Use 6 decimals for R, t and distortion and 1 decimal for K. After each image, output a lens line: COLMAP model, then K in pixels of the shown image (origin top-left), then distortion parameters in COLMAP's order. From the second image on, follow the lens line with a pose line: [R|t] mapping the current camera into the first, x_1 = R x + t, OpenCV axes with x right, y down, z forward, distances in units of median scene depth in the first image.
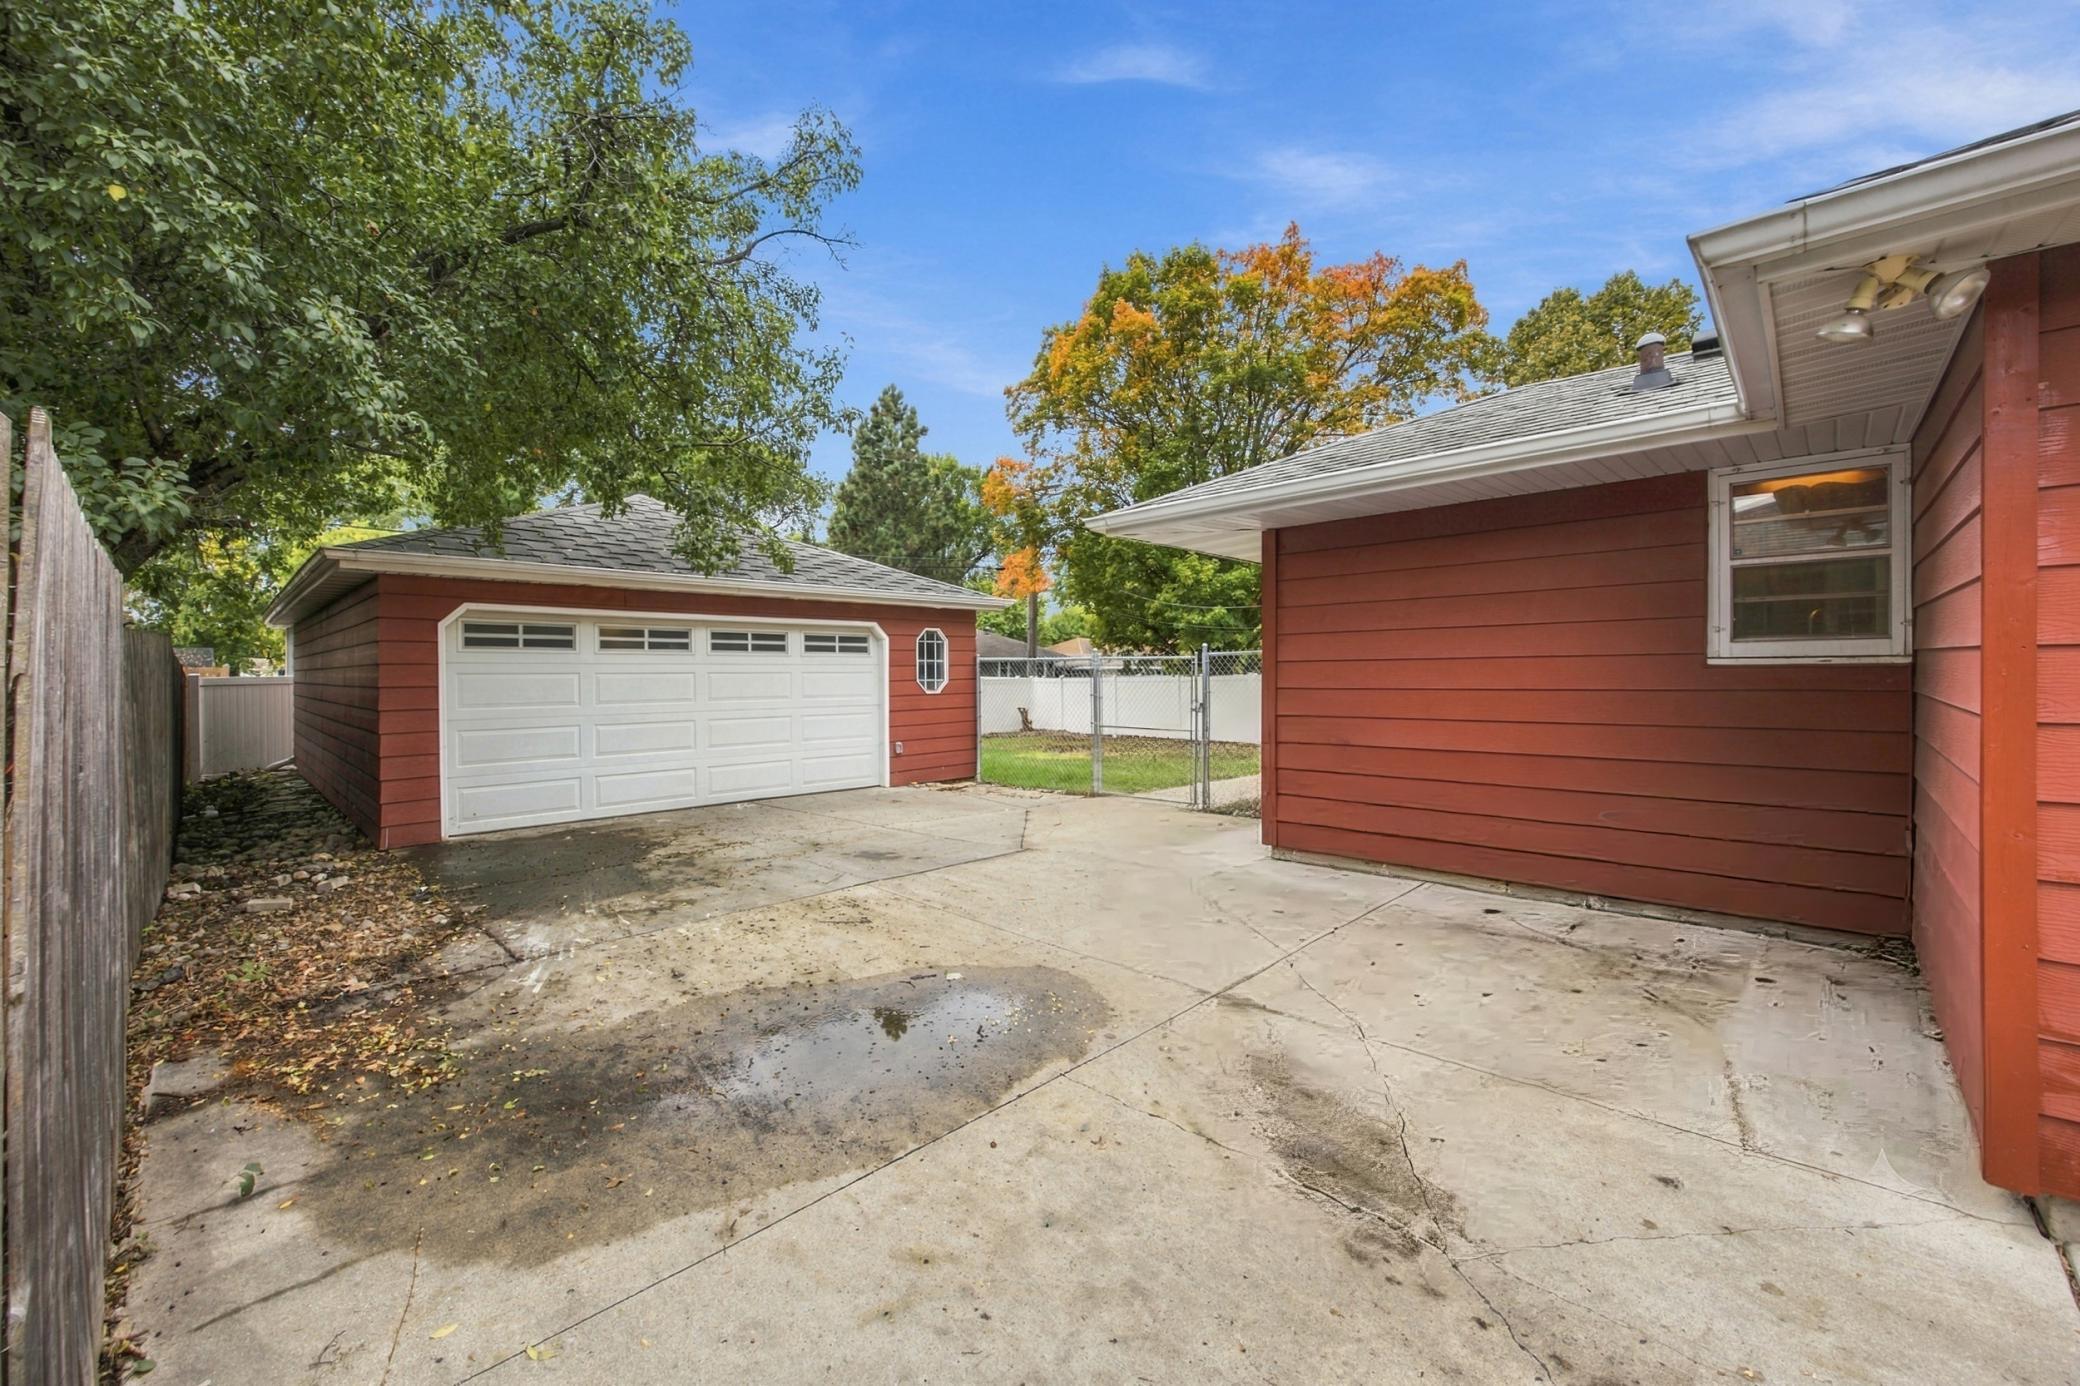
lens RADIAL K [[804.8, 0, 1053.4], [0, 804.8, 686.5], [0, 0, 1]] dist [-0.010715, 0.000204]
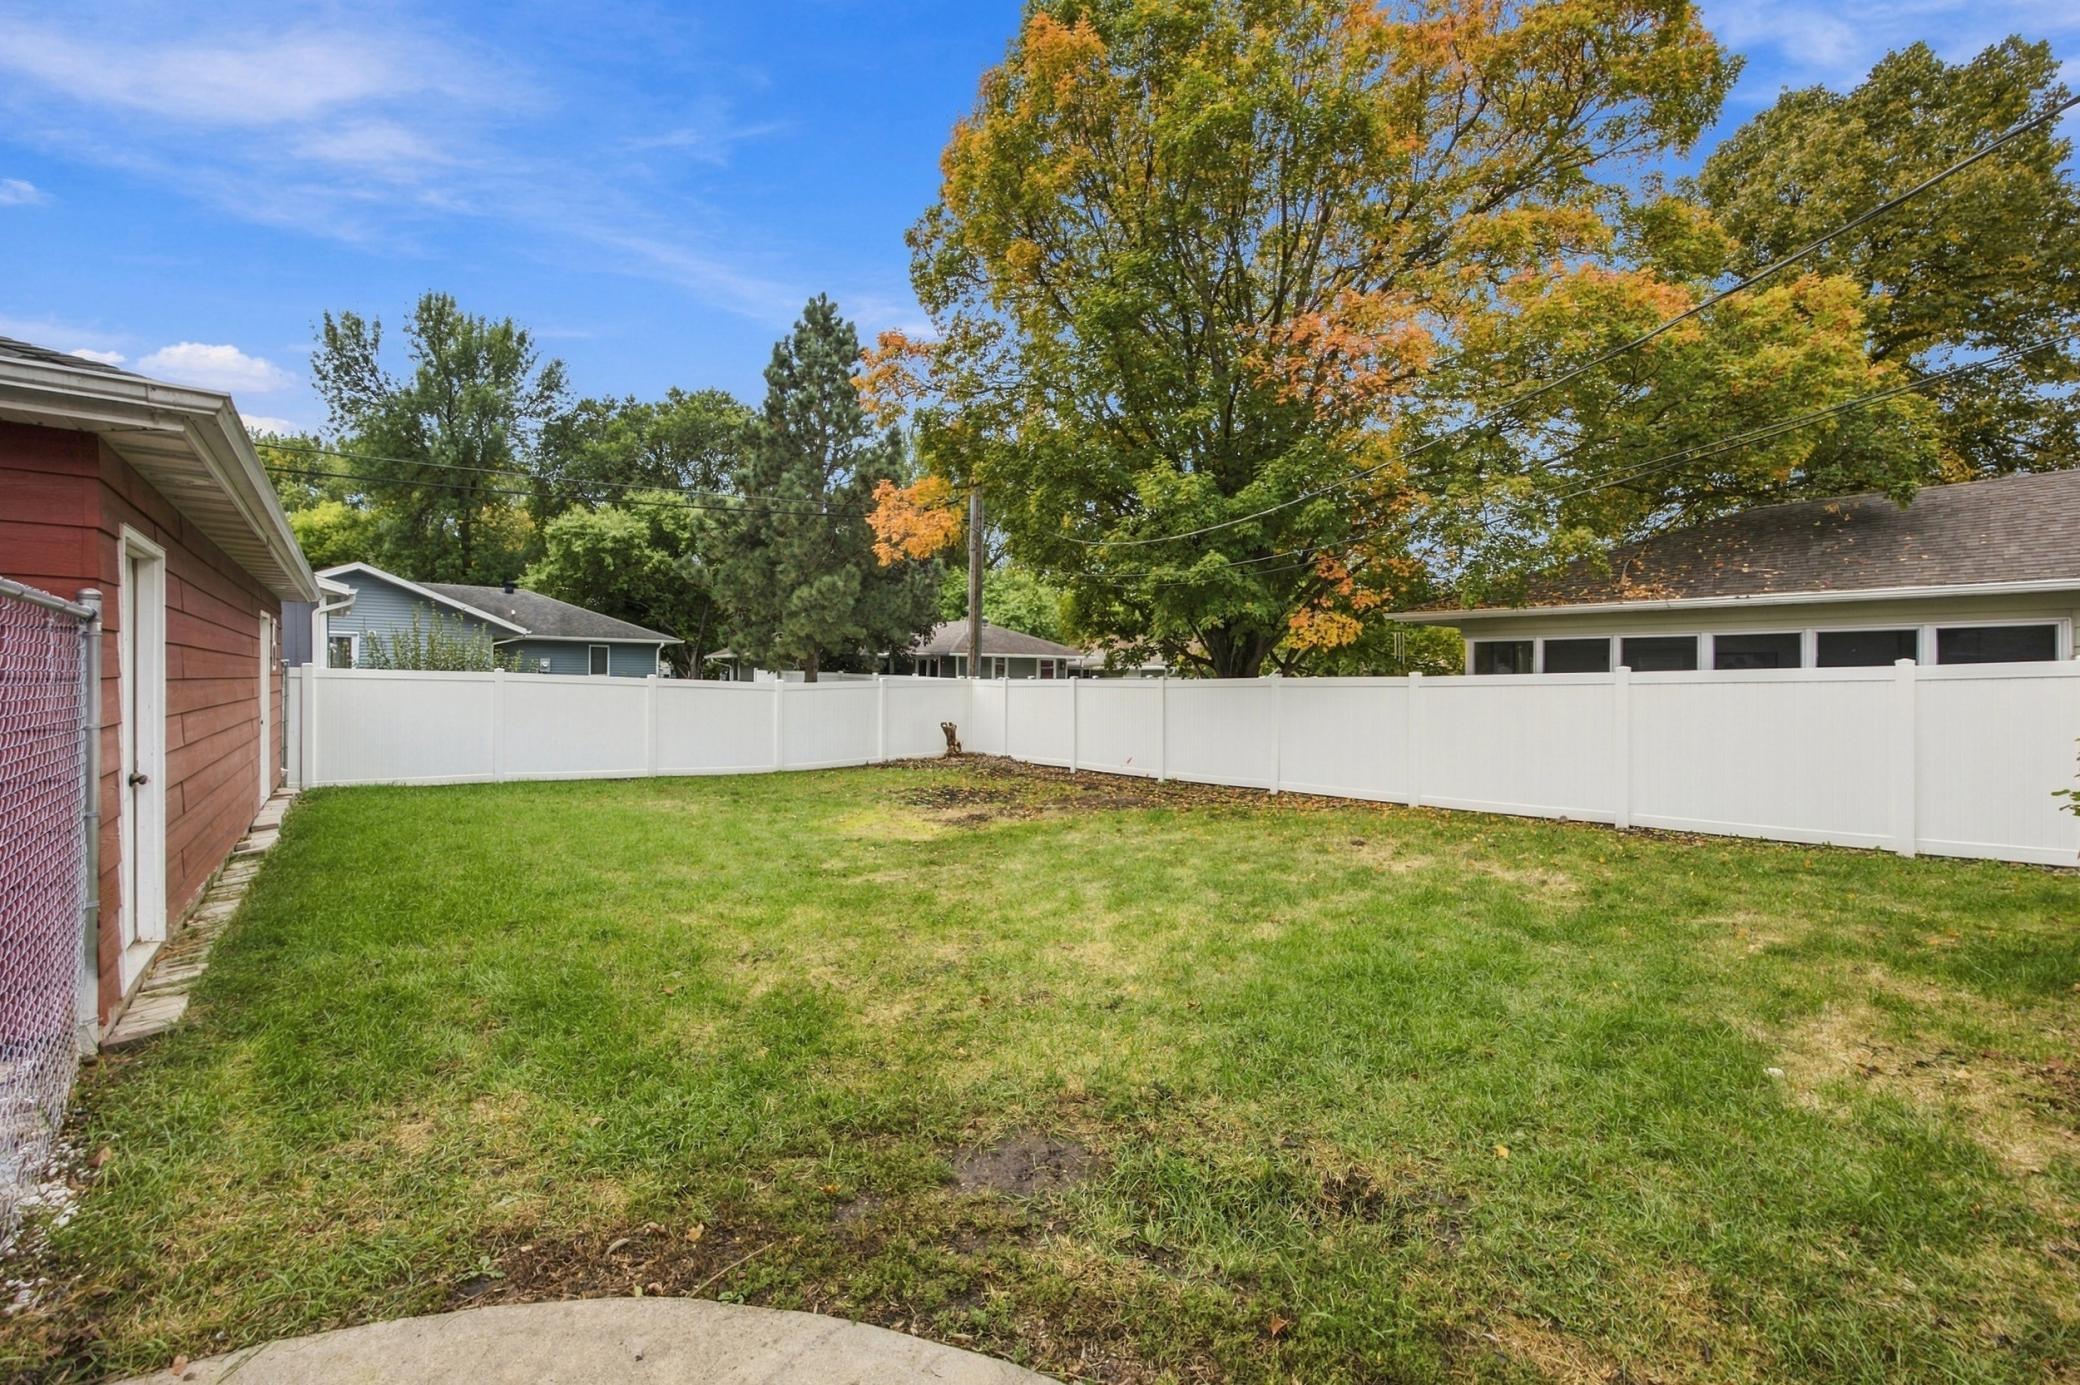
lens RADIAL K [[804.8, 0, 1053.4], [0, 804.8, 686.0], [0, 0, 1]] dist [-0.010715, 0.000204]
pose [[0.996237, 0.013850, -0.085554, 0.103643], [-0.014092, 0.999898, -0.002227, -0.004338], [0.085514, 0.003424, 0.996331, 0.320204]]
